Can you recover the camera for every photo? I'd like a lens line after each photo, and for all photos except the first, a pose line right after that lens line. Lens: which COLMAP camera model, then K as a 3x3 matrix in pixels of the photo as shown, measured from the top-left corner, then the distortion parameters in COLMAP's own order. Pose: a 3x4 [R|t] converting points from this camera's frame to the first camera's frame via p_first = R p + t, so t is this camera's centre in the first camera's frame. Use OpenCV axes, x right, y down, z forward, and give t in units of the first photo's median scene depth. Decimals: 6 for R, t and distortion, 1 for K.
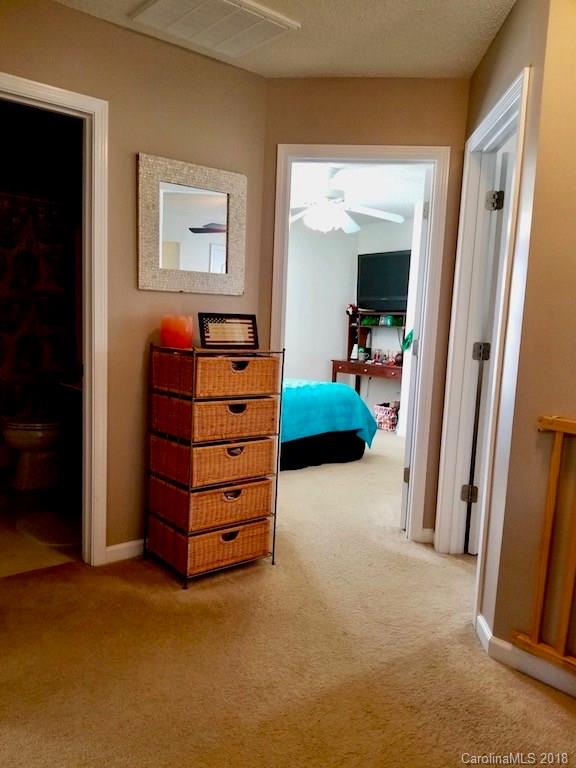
lens RADIAL K [[599.4, 0, 285.0], [0, 599.4, 383.7], [0, 0, 1]] dist [0.070632, -0.117604]
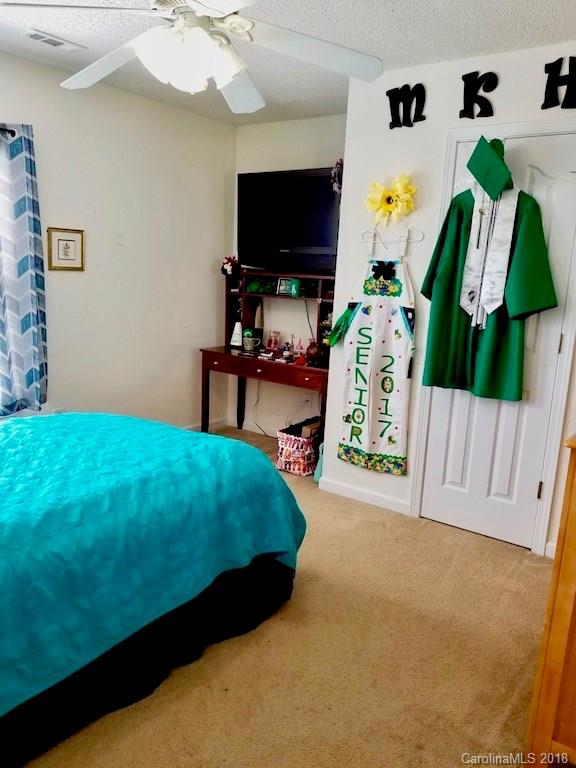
lens RADIAL K [[599.4, 0, 287.5], [0, 599.4, 389.7], [0, 0, 1]] dist [0.070632, -0.117604]
pose [[0.969826, -0.041384, 0.240259, 0.015357], [0.015098, 0.993791, 0.110234, -0.065977], [-0.243329, -0.103280, 0.964429, 0.387380]]
